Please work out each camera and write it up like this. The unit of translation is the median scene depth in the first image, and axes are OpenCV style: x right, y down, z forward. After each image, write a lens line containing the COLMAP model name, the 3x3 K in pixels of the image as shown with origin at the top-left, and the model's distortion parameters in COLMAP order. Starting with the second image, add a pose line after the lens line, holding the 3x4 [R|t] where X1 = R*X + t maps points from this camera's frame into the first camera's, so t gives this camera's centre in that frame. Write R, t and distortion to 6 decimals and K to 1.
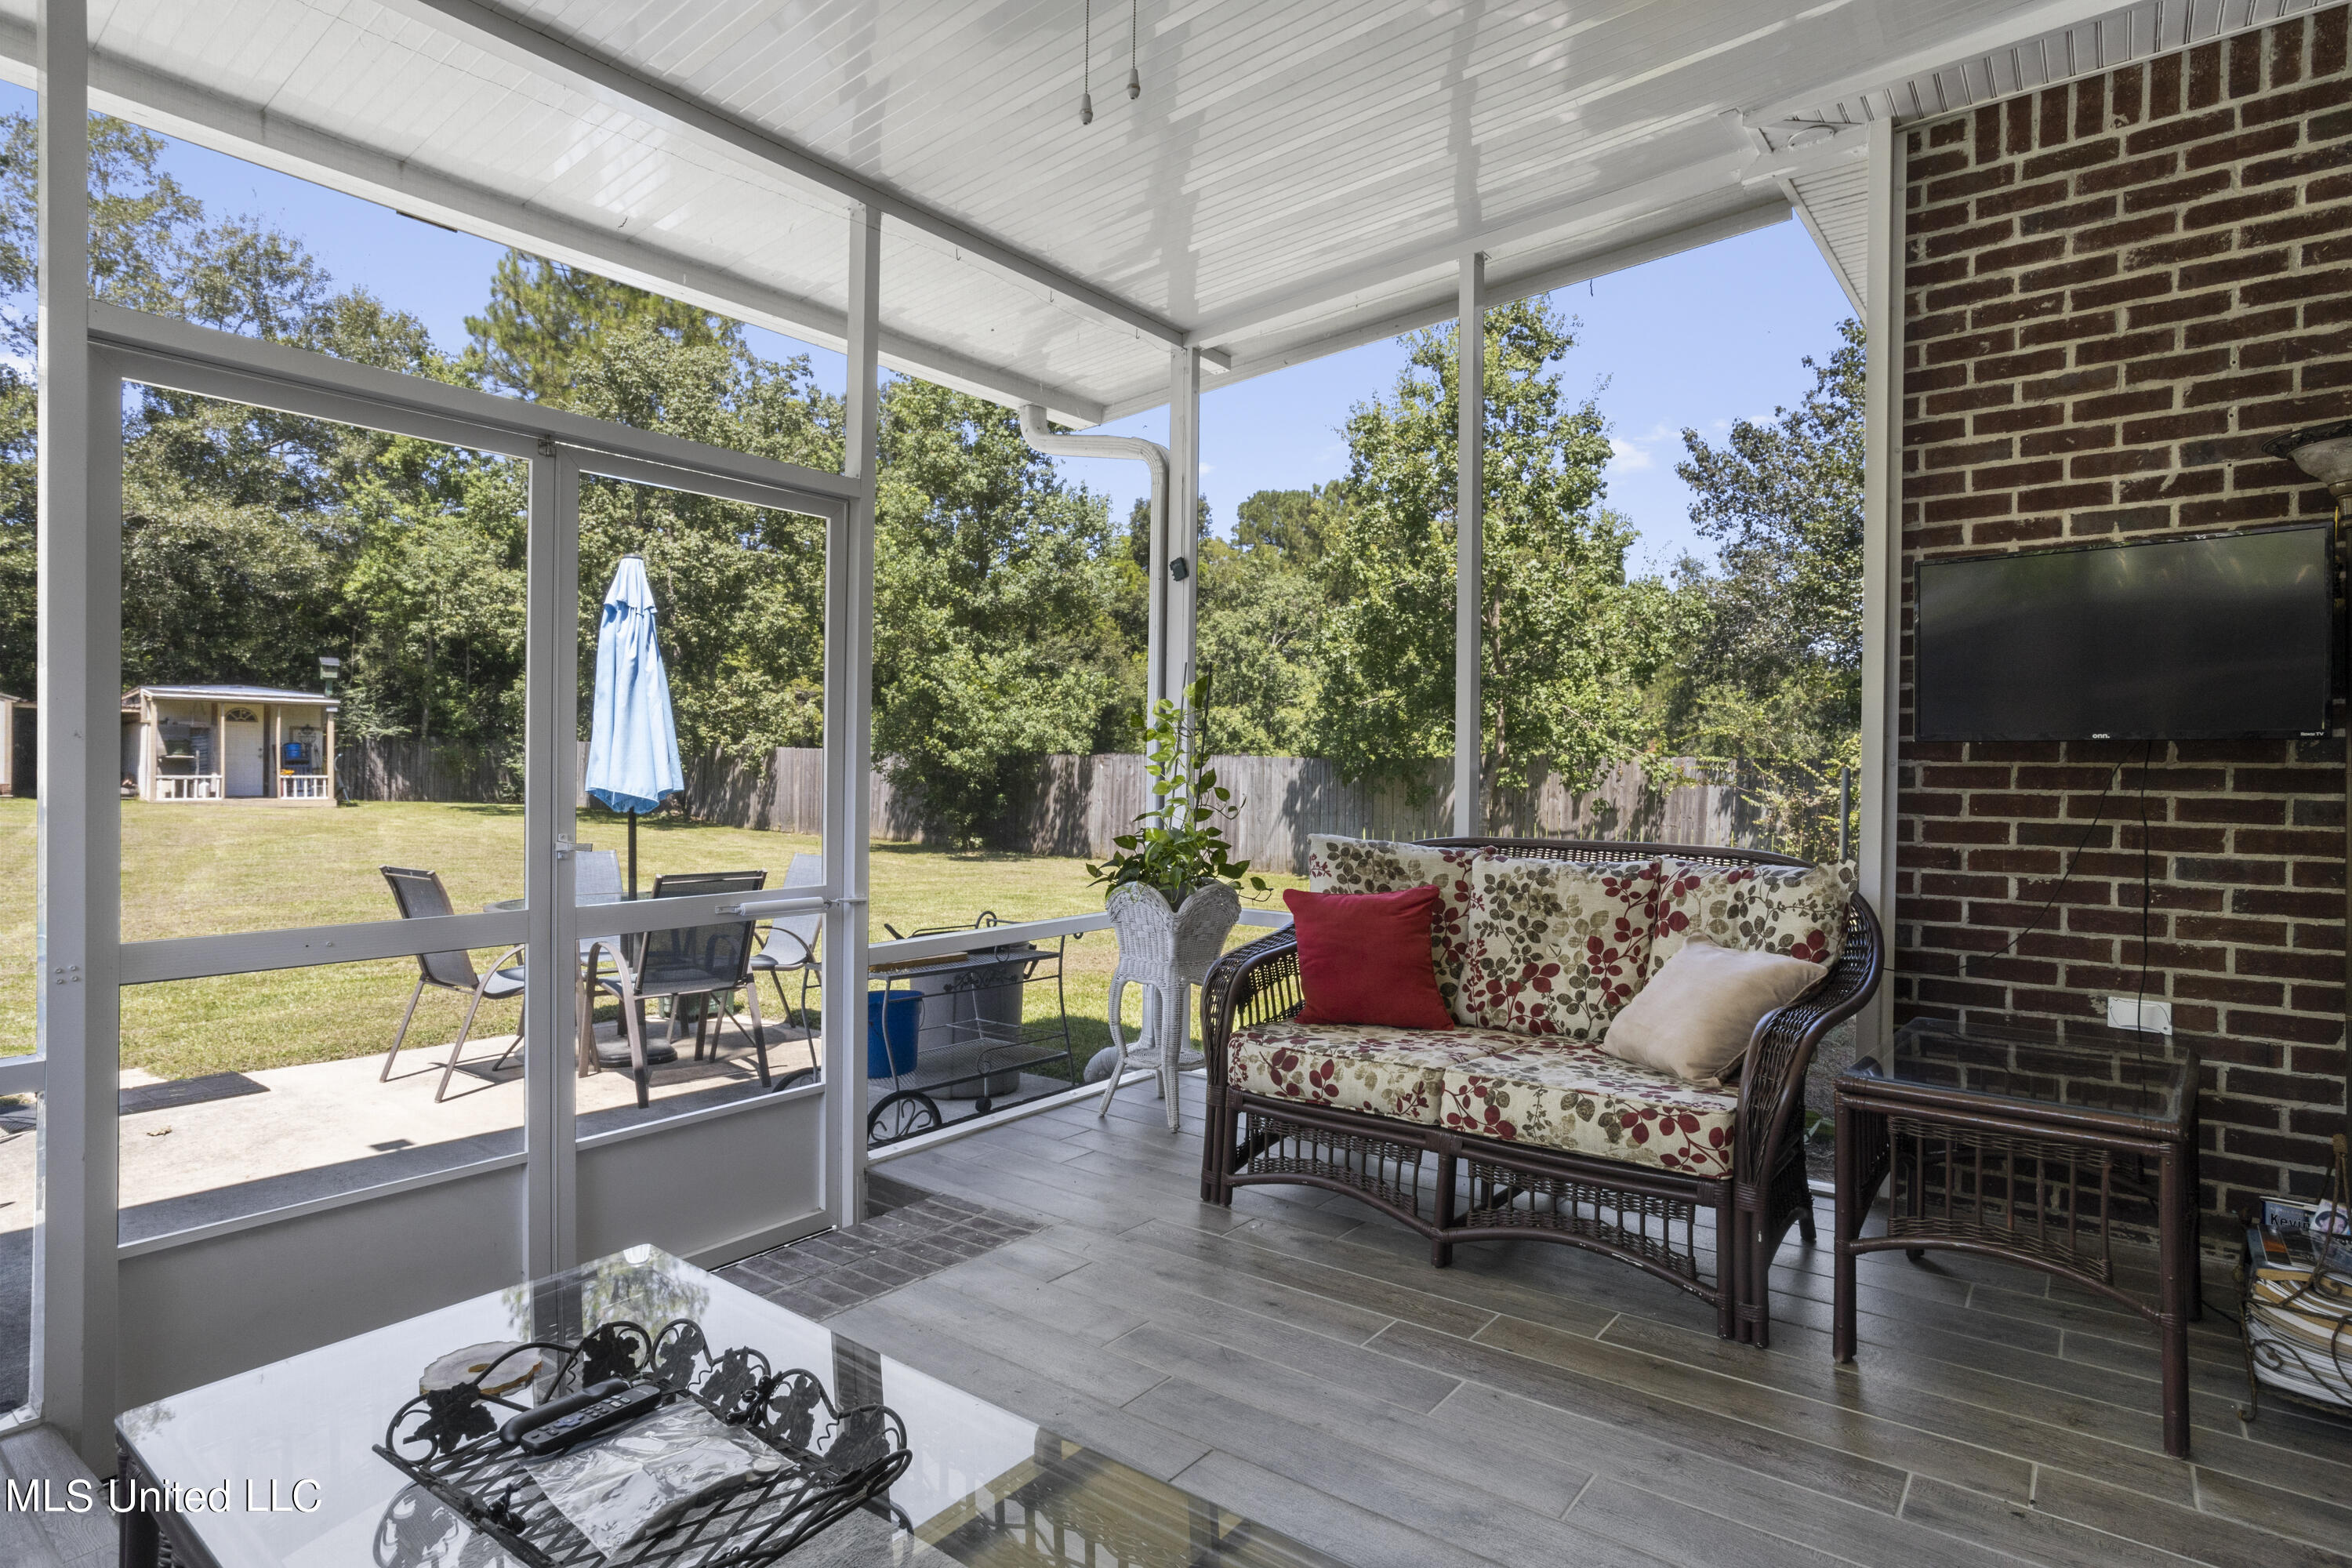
lens RADIAL K [[1212.8, 0, 1178.0], [0, 1212.8, 789.4], [0, 0, 1]] dist [0.006432, 0.000641]
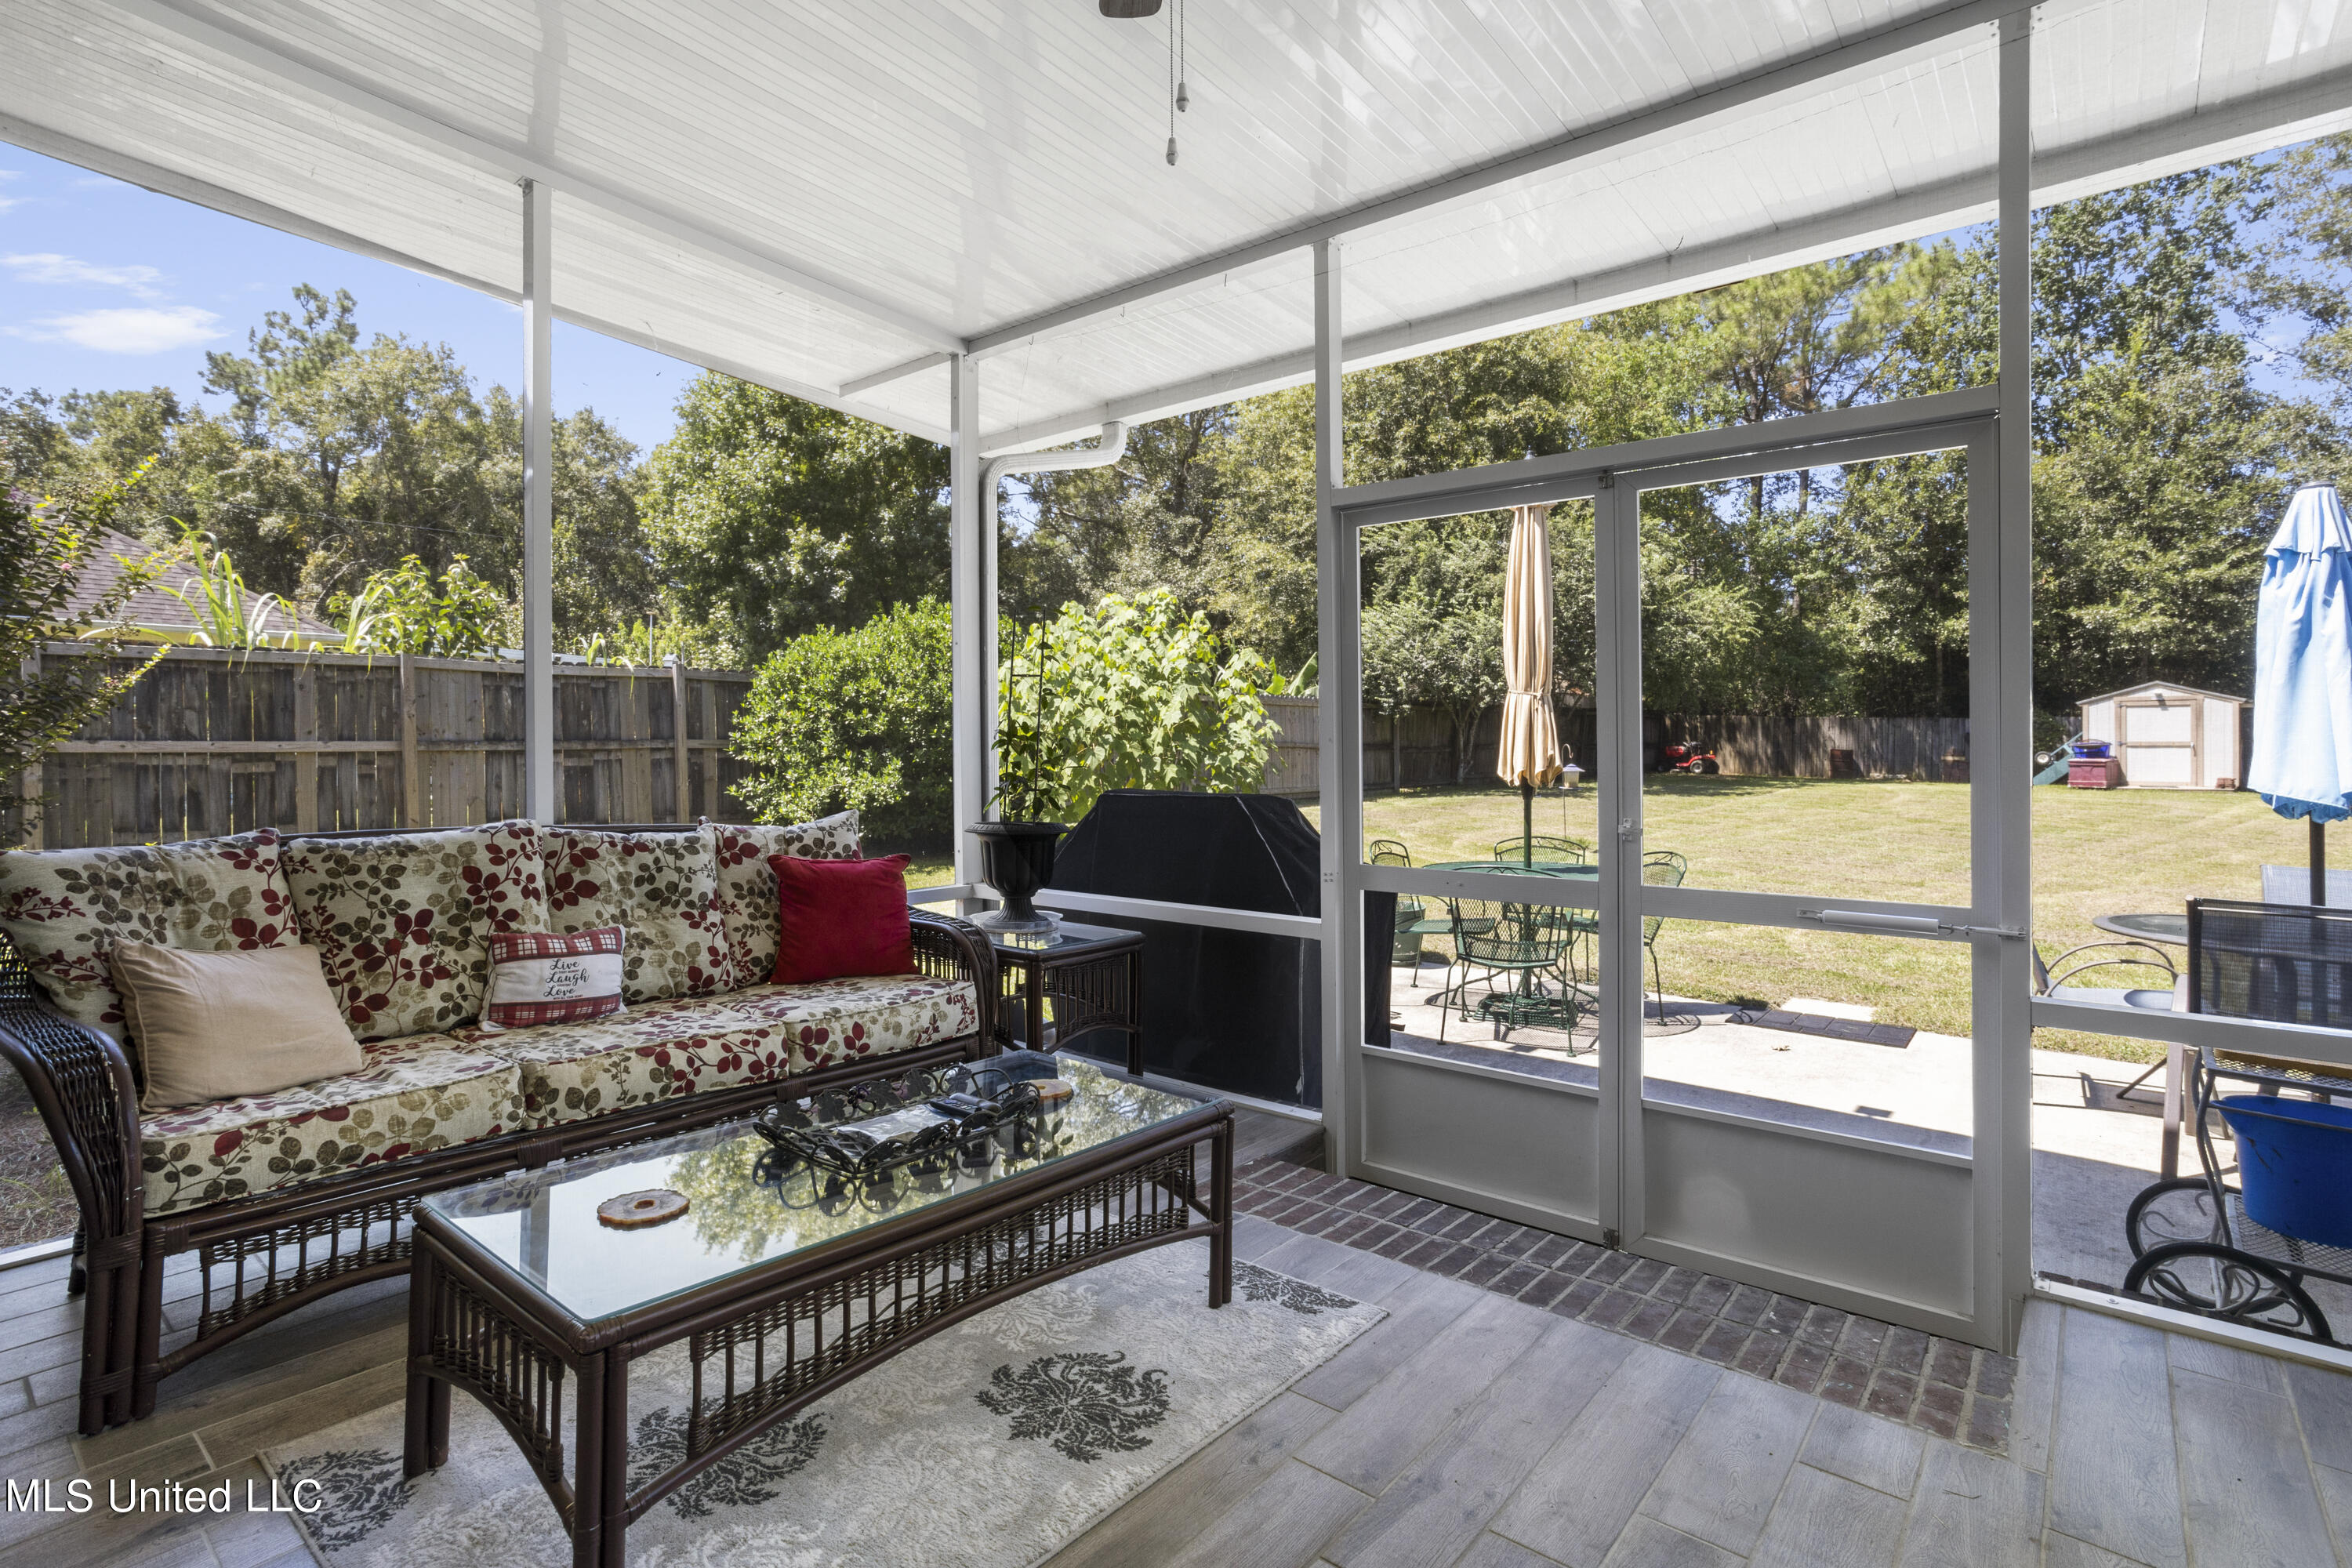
lens RADIAL K [[1103.3, 0, 1179.5], [0, 1103.3, 764.6], [0, 0, 1]] dist [-0.002776, 0.000434]
pose [[-0.032598, -0.007707, -0.999439, 0.513141], [-0.022975, 0.999712, -0.006960, 0.010900], [0.999204, 0.022736, -0.032766, 0.608037]]
